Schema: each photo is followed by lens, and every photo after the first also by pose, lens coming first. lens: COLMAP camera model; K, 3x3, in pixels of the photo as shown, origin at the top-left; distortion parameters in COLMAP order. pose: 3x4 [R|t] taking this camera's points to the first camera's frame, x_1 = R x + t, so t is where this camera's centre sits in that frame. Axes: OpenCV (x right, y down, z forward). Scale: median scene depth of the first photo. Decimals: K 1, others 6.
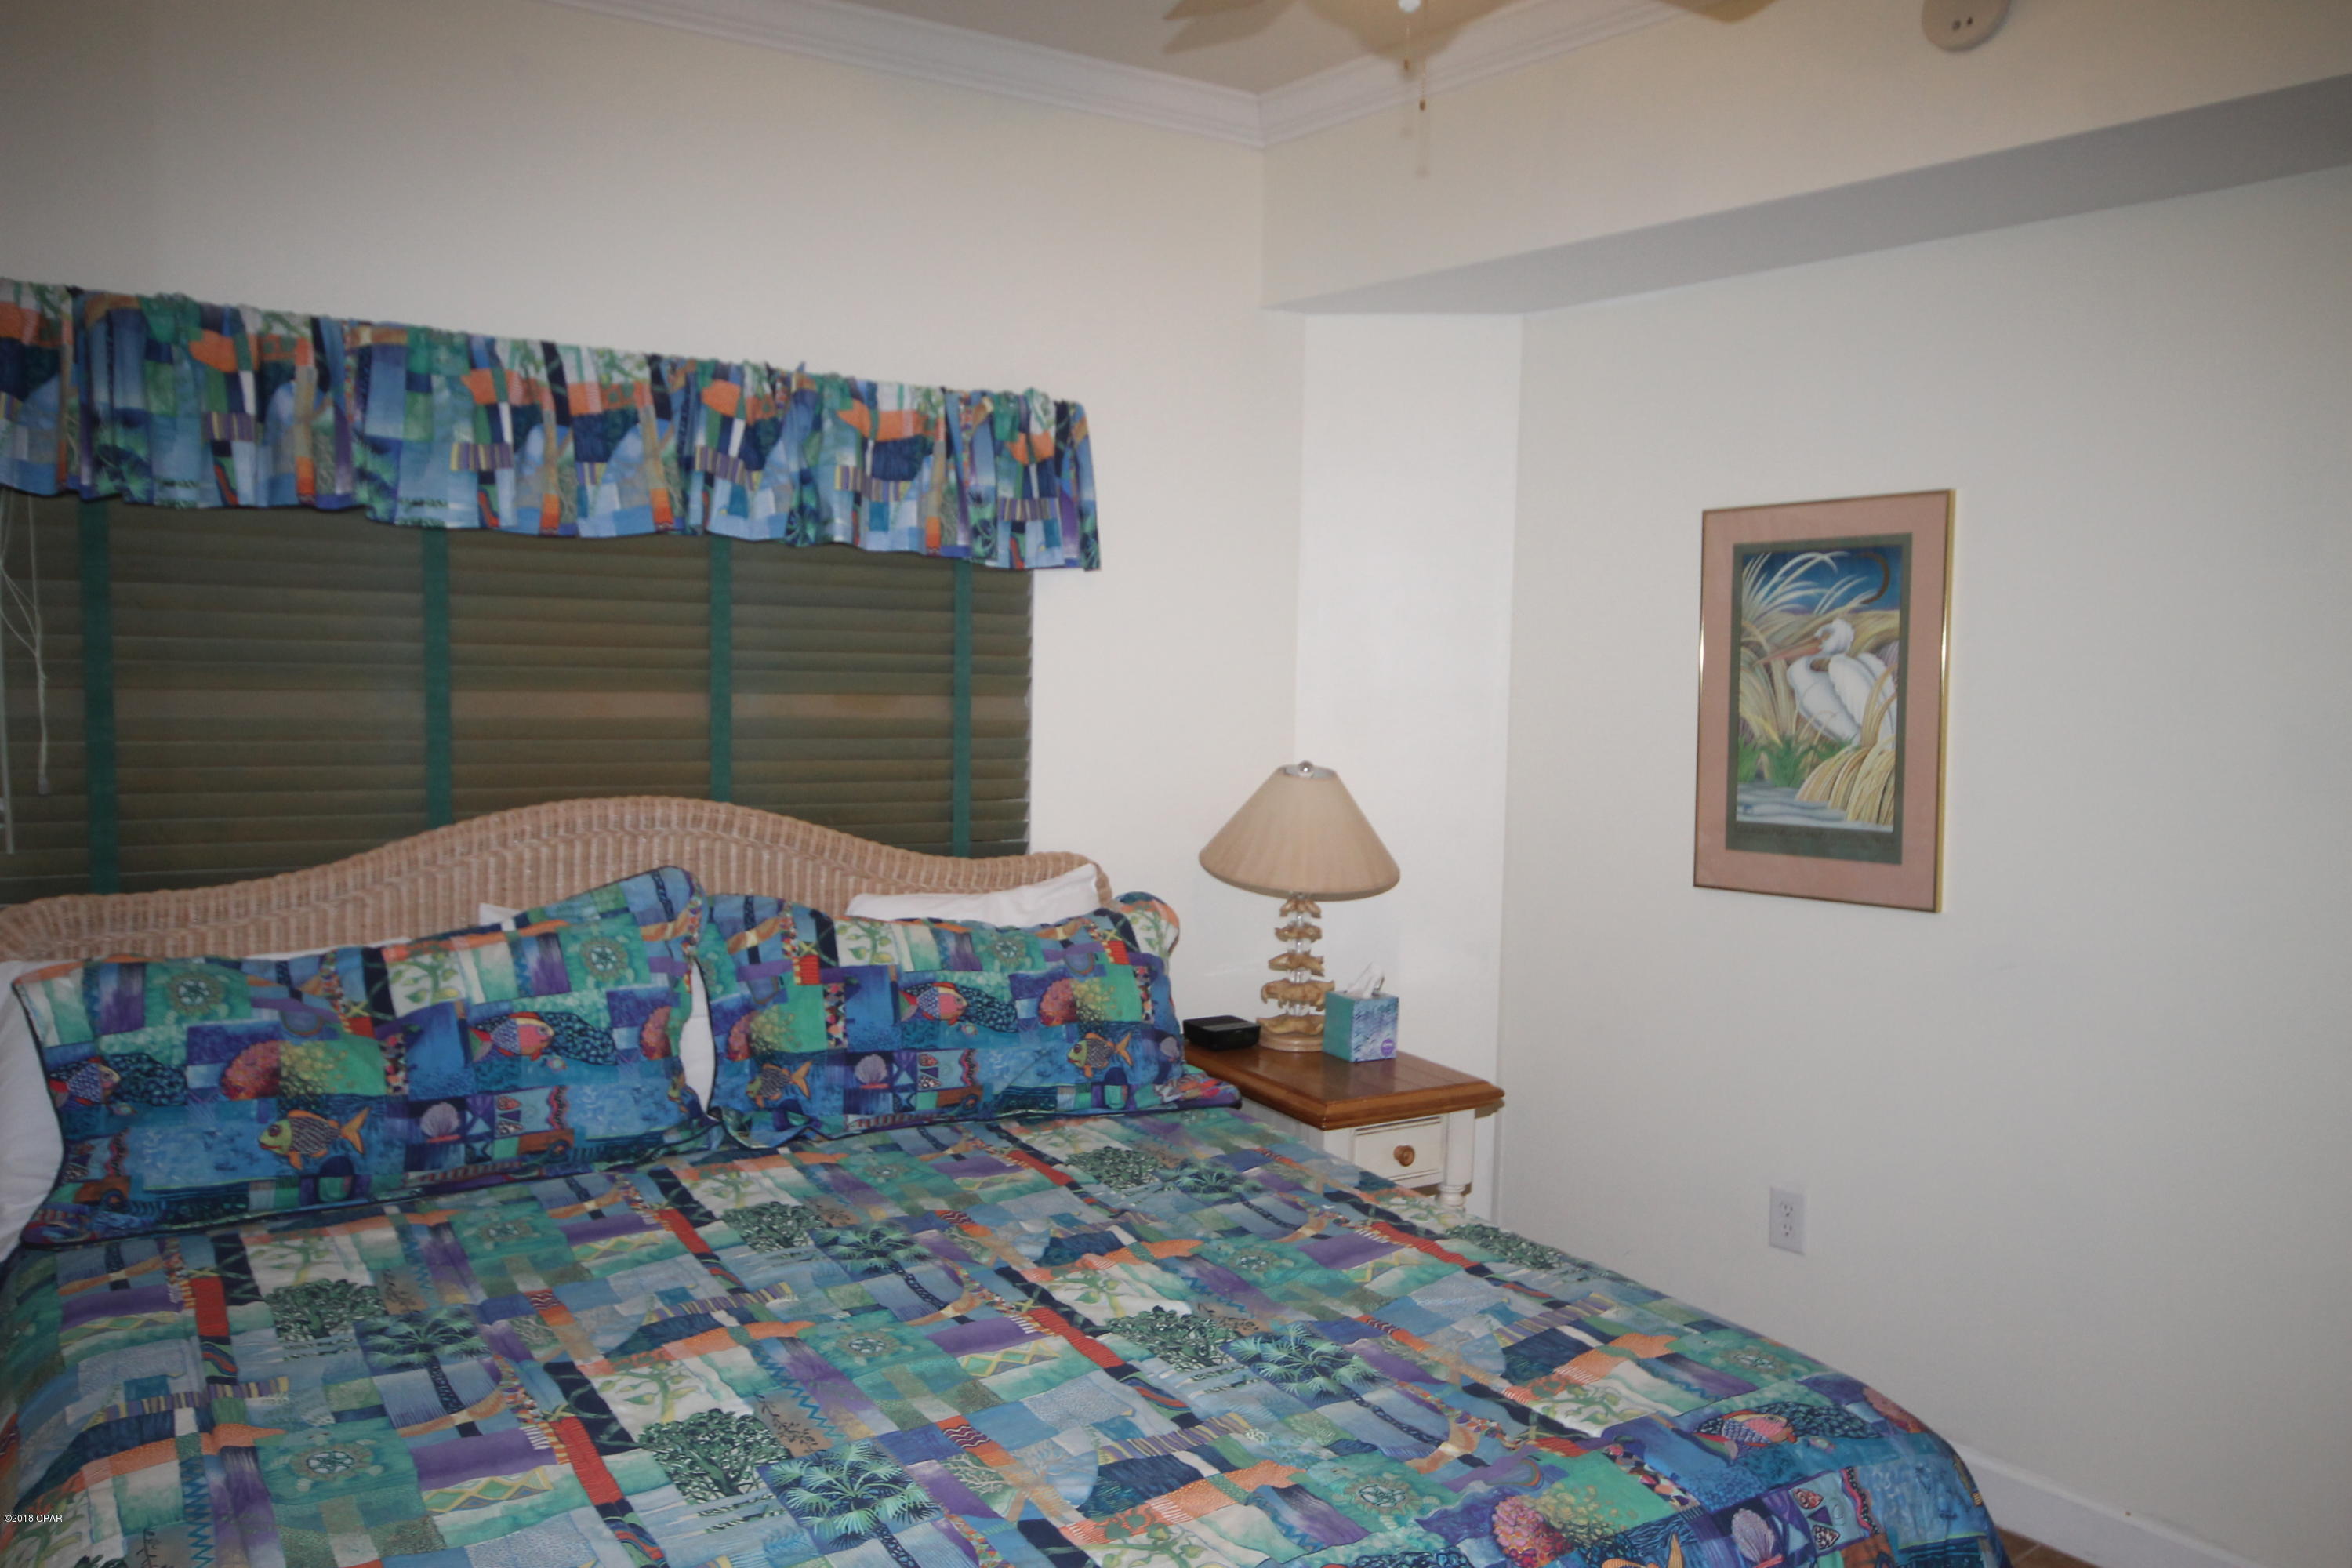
lens RADIAL K [[1701.2, 0, 1198.7], [0, 1701.2, 789.4], [0, 0, 1]] dist [0.004653, 0.028424]
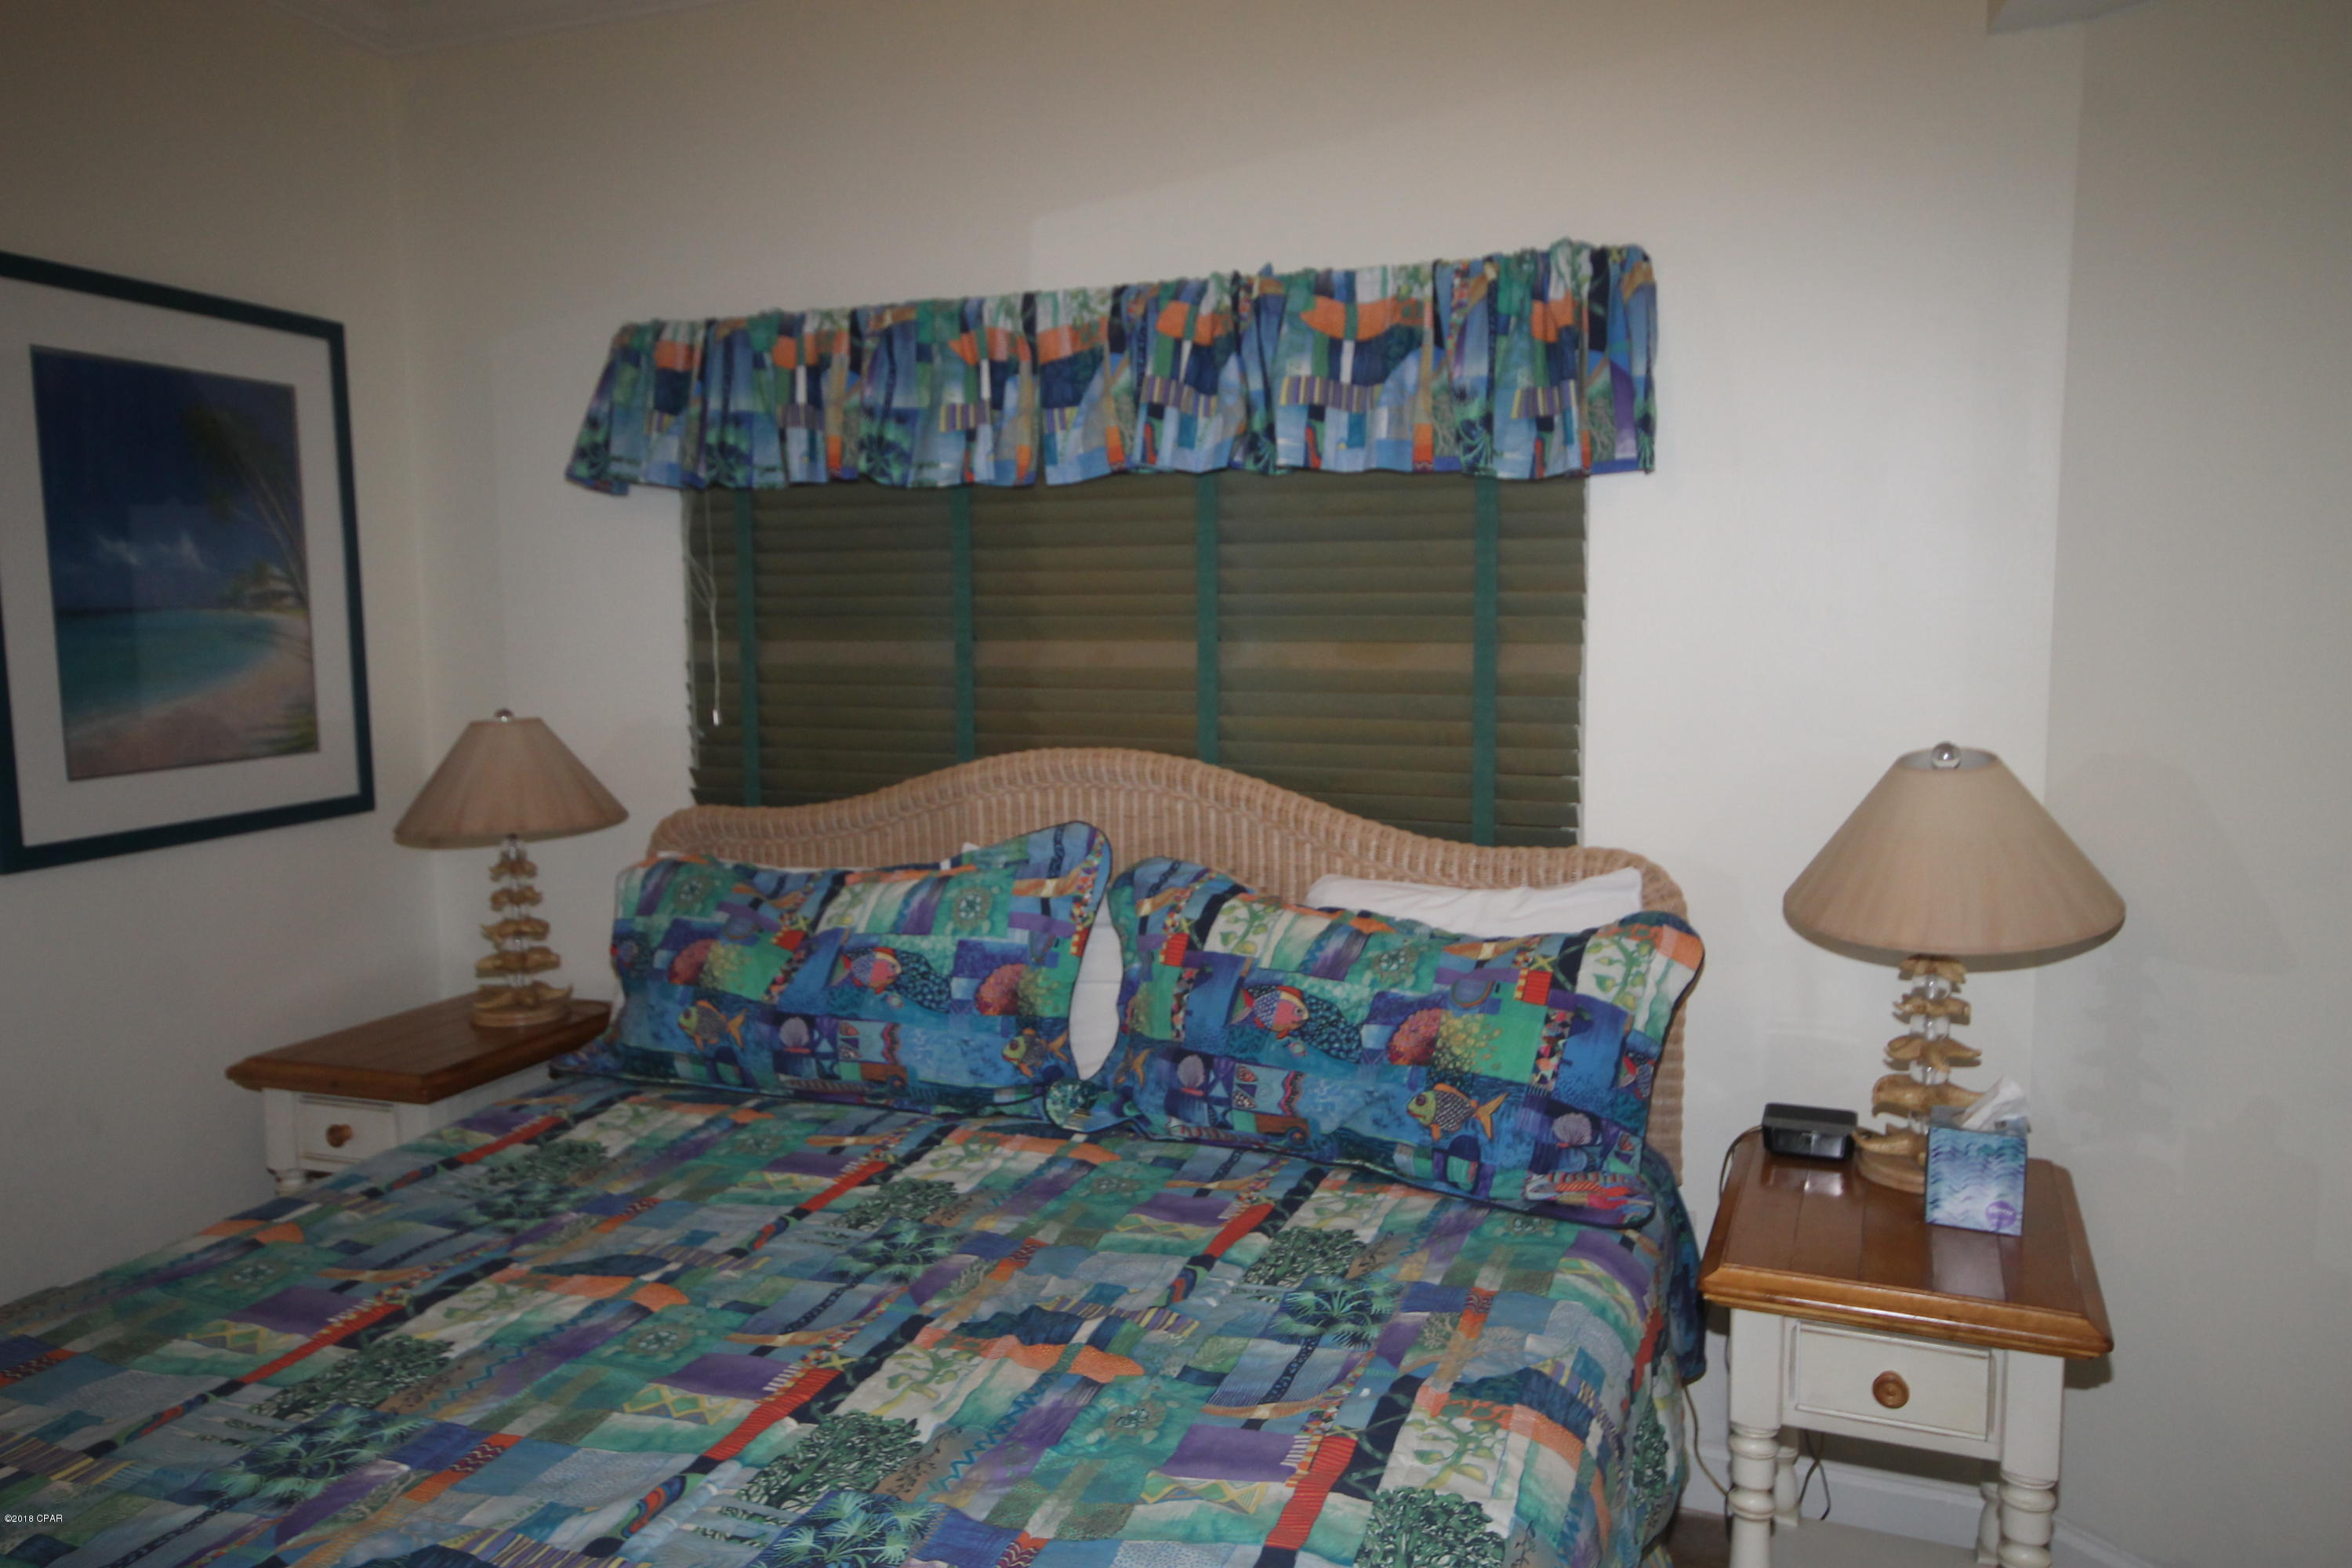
lens RADIAL K [[1701.2, 0, 1151.6], [0, 1701.2, 791.0], [0, 0, 1]] dist [0.004653, 0.028424]
pose [[0.596202, 0.064535, -0.800236, 0.456473], [-0.040529, 0.997912, 0.050281, -0.021090], [0.801811, 0.002456, 0.597573, 0.431857]]
